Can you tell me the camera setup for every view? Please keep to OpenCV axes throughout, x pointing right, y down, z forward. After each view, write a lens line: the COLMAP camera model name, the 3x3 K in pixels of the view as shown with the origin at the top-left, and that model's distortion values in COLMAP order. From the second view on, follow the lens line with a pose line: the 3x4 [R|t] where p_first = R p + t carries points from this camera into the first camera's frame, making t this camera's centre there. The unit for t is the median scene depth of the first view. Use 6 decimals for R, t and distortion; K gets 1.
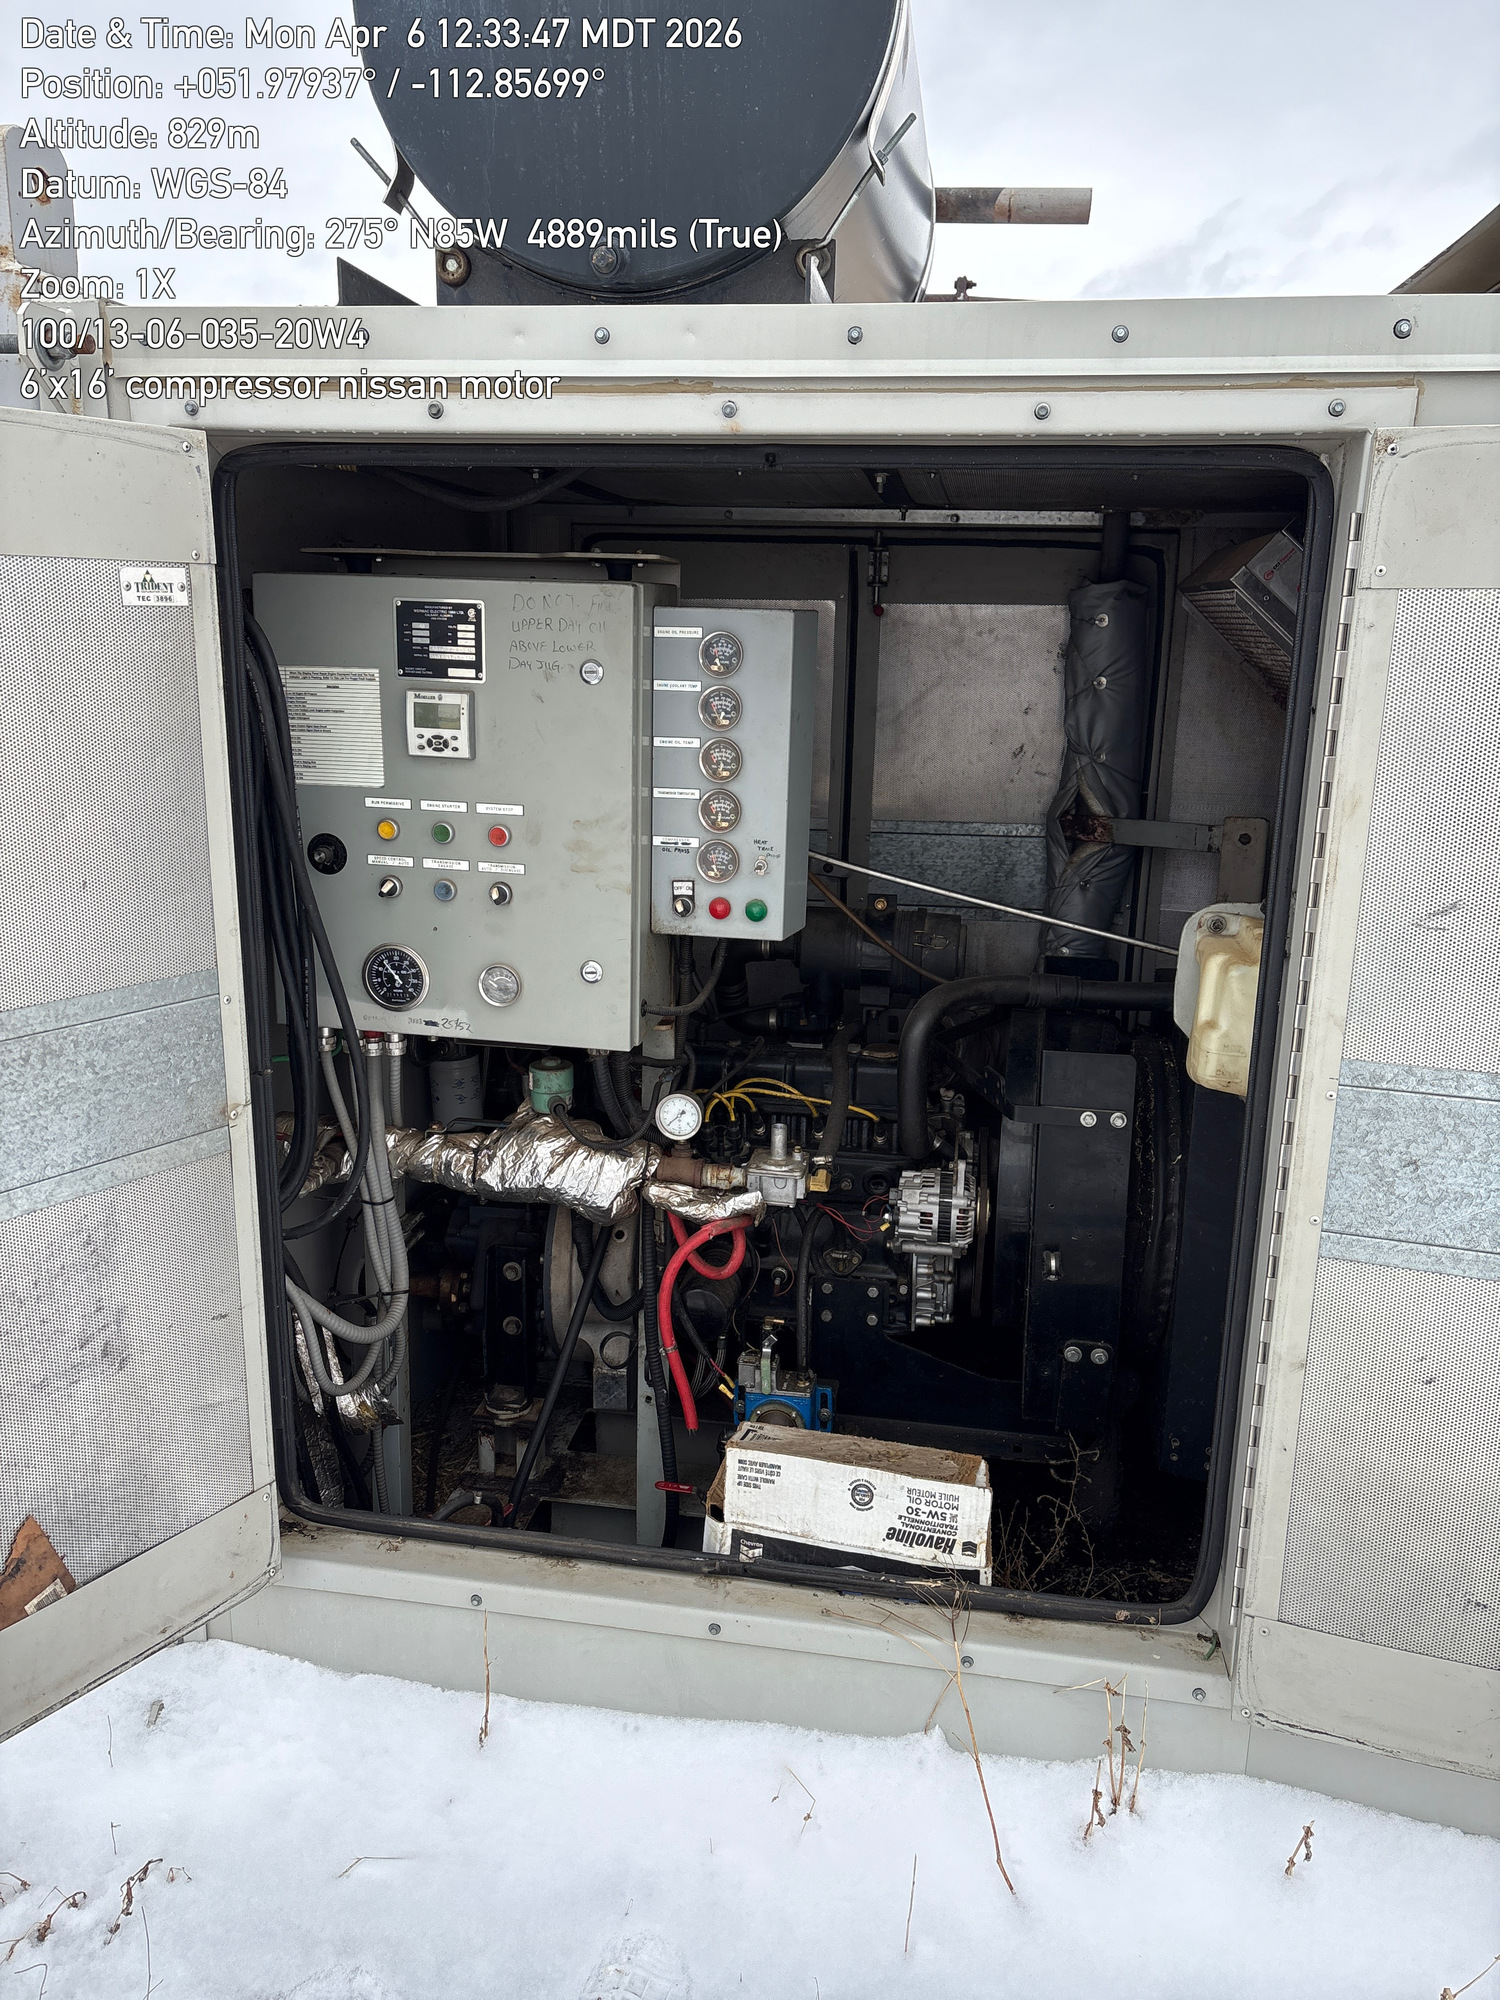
lens RADIAL K [[1500.3, 0, 761.9], [0, 1500.3, 1000.6], [0, 0, 1]] dist [0.042499, -0.050523]
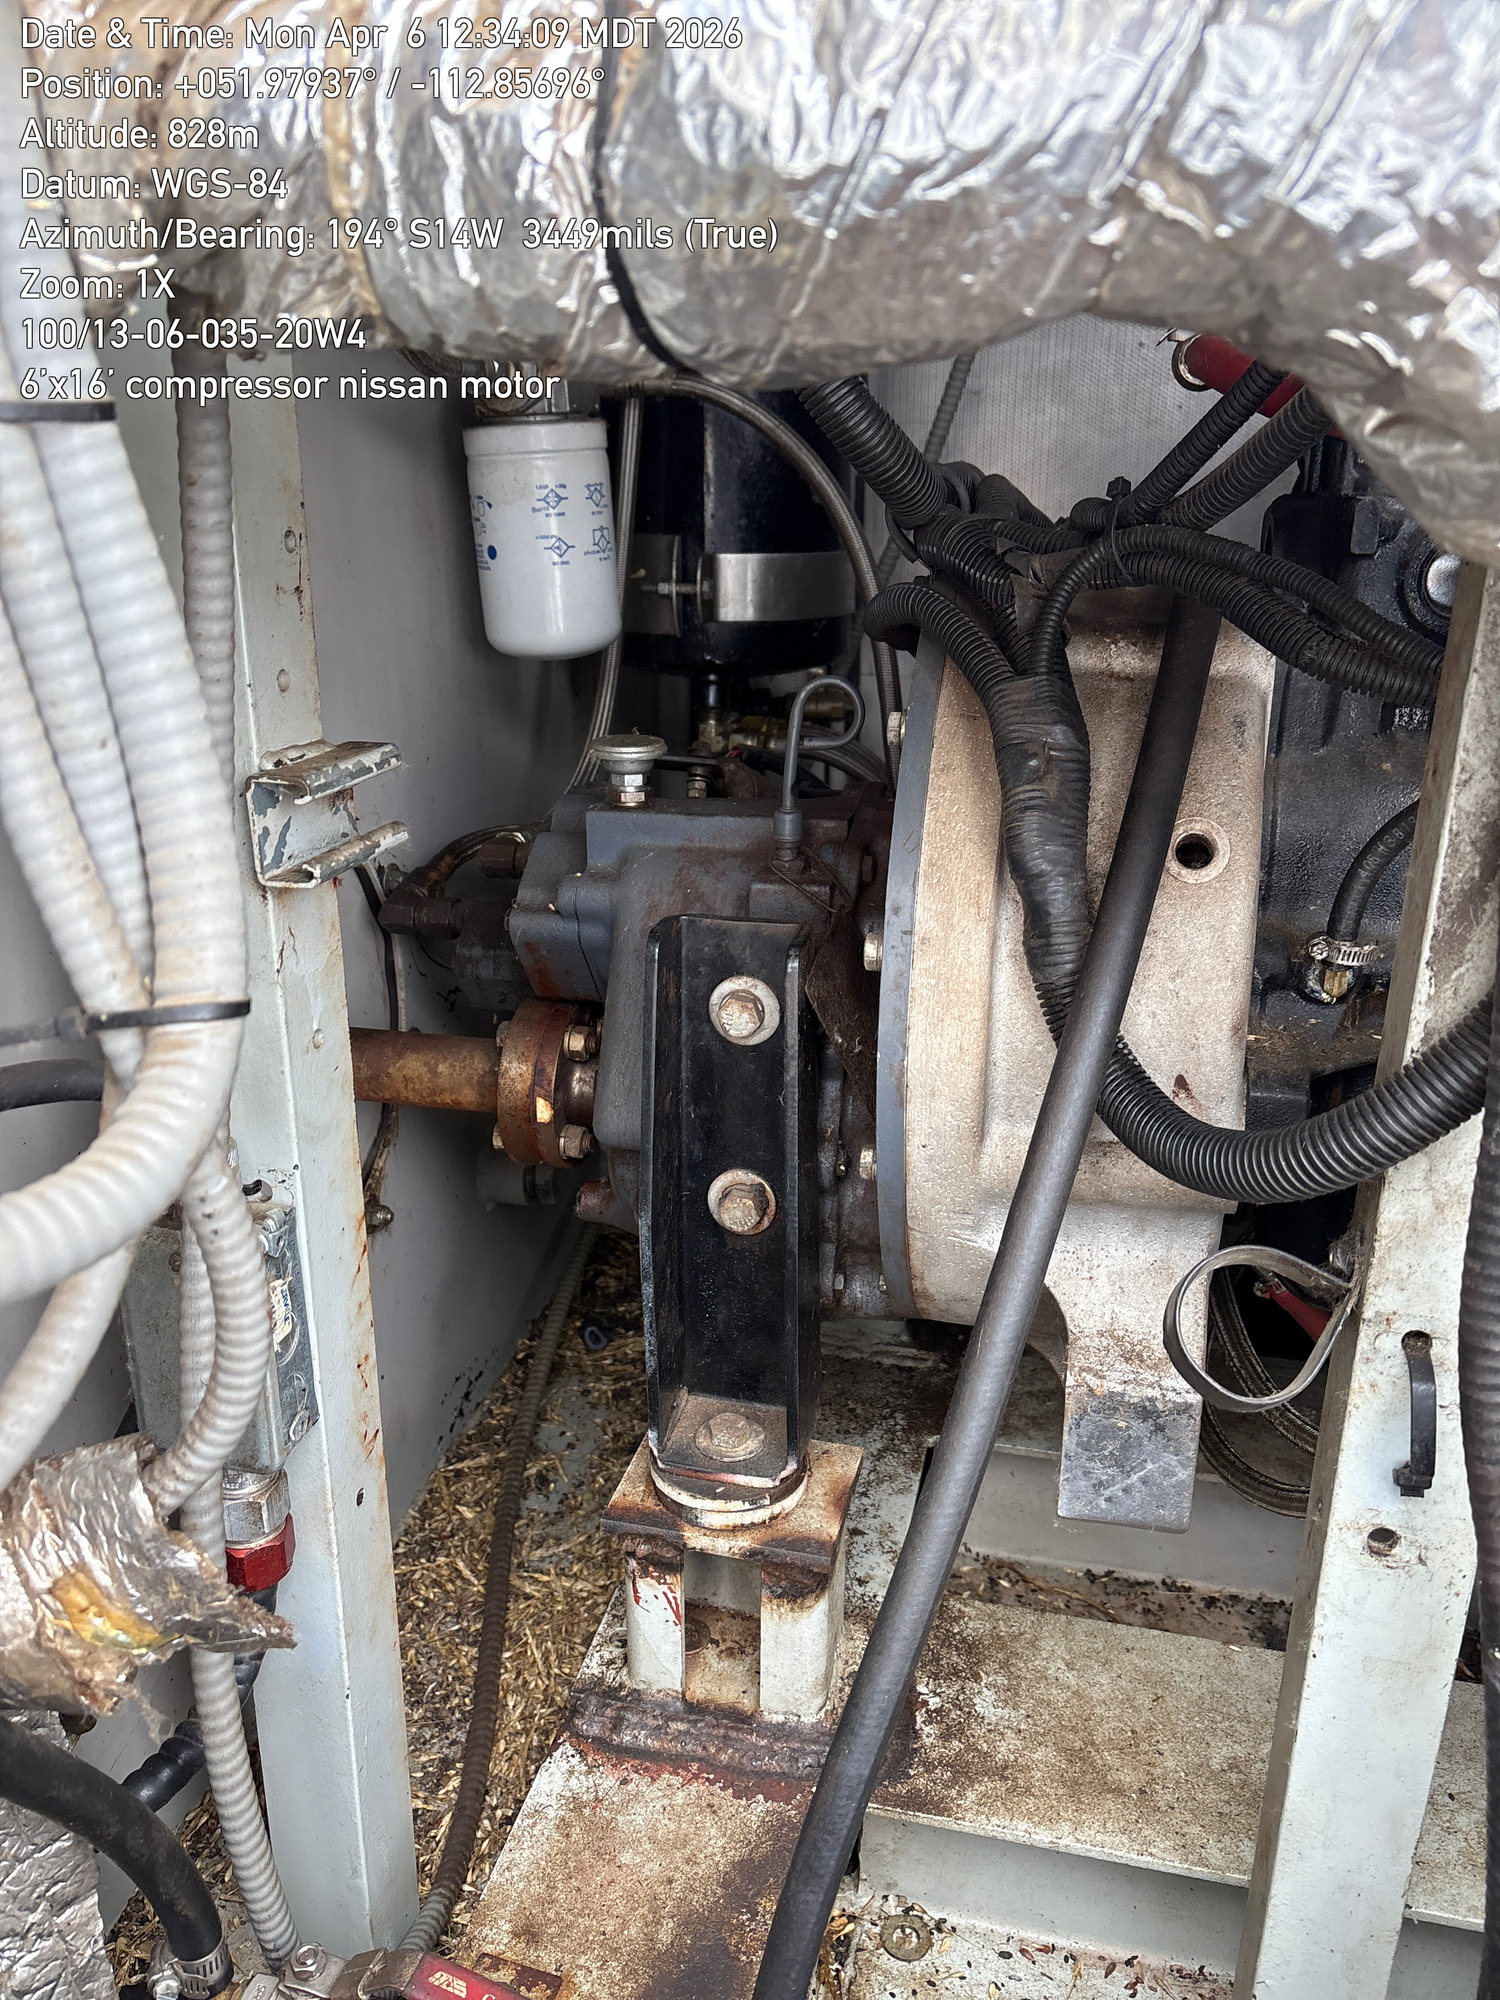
lens RADIAL K [[1500.3, 0, 753.6], [0, 1500.3, 1010.1], [0, 0, 1]] dist [0.042499, -0.050523]
pose [[0.996413, 0.007828, -0.084260, -0.177178], [0.000879, 0.994701, 0.102805, 0.190804], [0.084618, -0.102511, 0.991126, 0.915122]]
